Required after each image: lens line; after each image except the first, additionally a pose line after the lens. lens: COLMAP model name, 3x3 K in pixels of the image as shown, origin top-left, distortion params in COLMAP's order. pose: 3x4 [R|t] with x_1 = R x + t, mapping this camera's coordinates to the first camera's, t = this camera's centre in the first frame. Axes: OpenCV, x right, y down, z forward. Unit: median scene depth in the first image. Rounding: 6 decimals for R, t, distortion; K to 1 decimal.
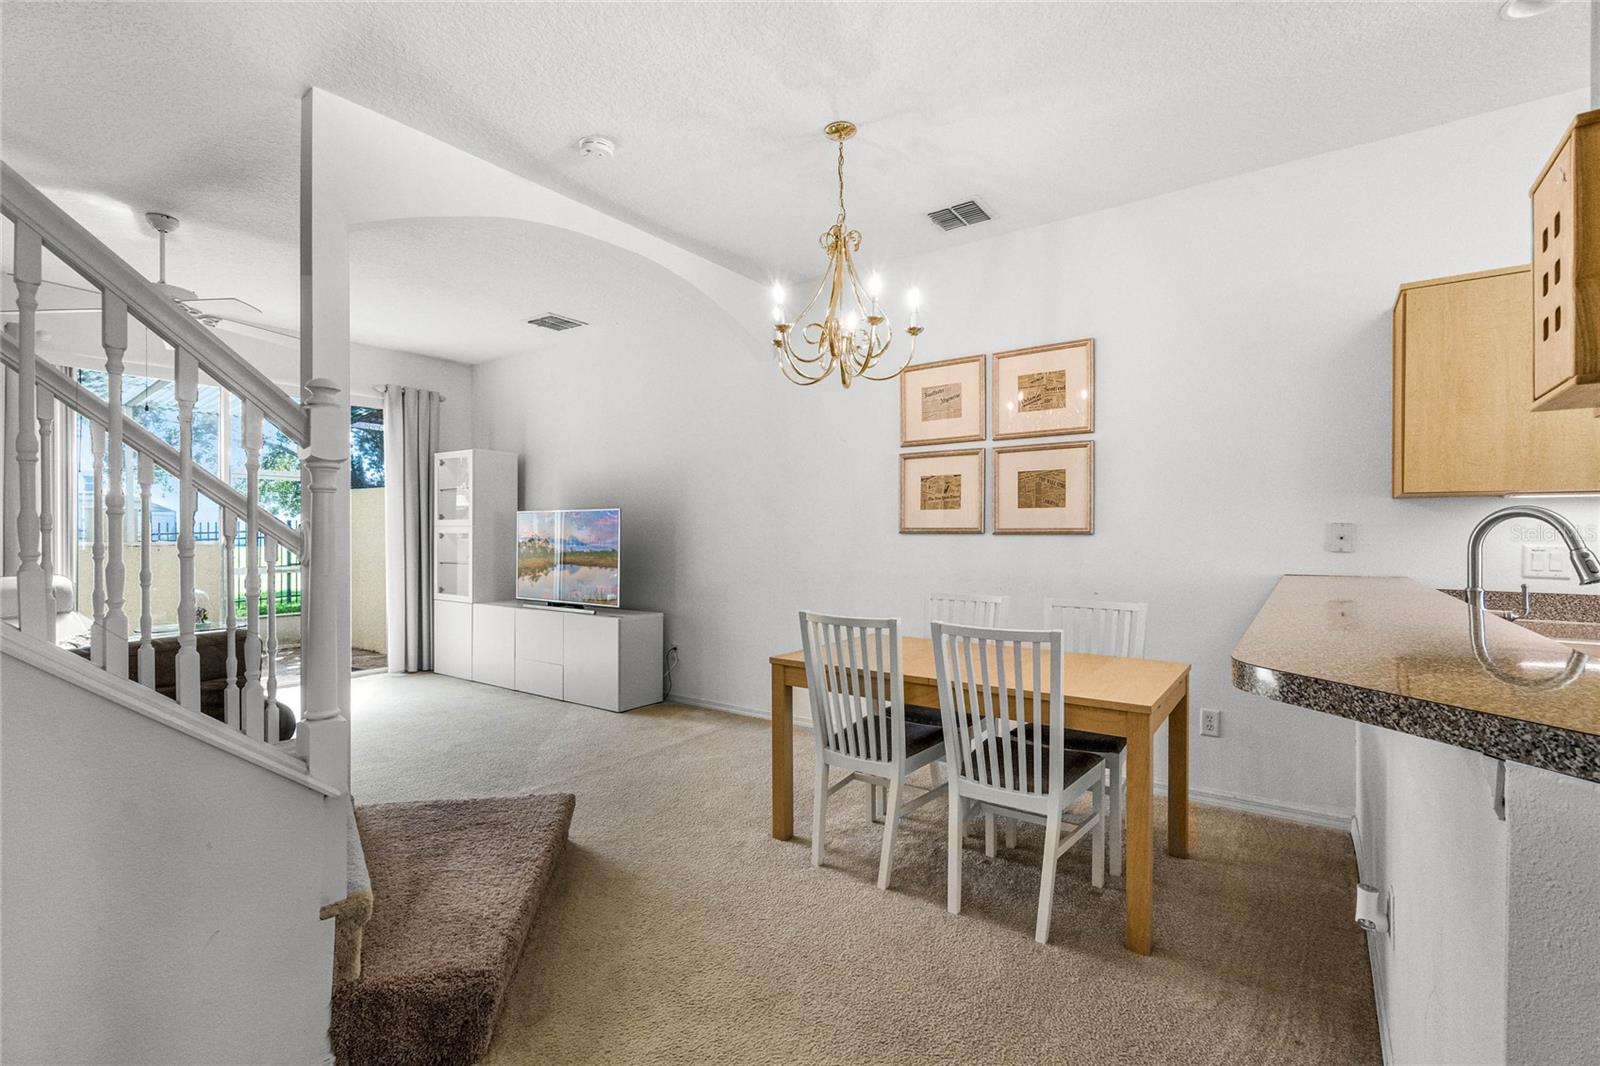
lens RADIAL K [[695.0, 0, 793.1], [0, 695.0, 536.2], [0, 0, 1]] dist [-0.001284, -0.000732]
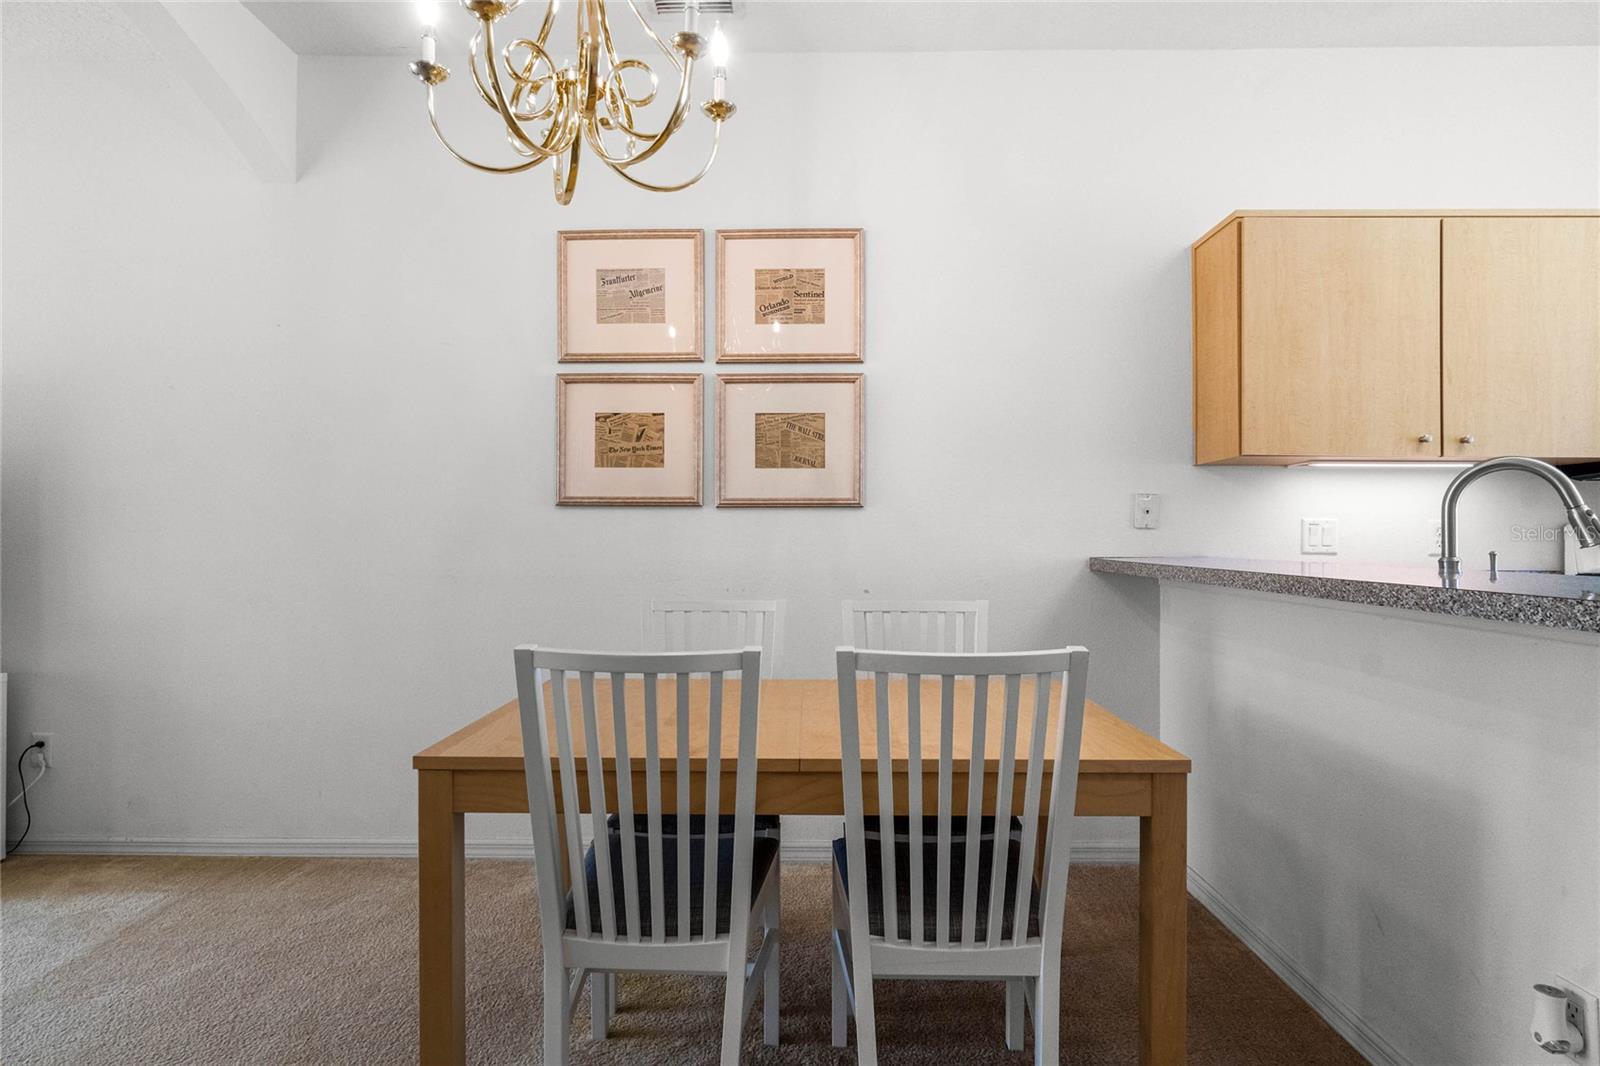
lens RADIAL K [[863.4, 0, 800.4], [0, 863.4, 531.3], [0, 0, 1]] dist [-0.001461, -0.000741]
pose [[0.823029, 0.001941, 0.567997, -0.108486], [0.000426, 0.999992, -0.004035, 0.023348], [-0.568000, 0.003563, 0.823021, 0.295895]]
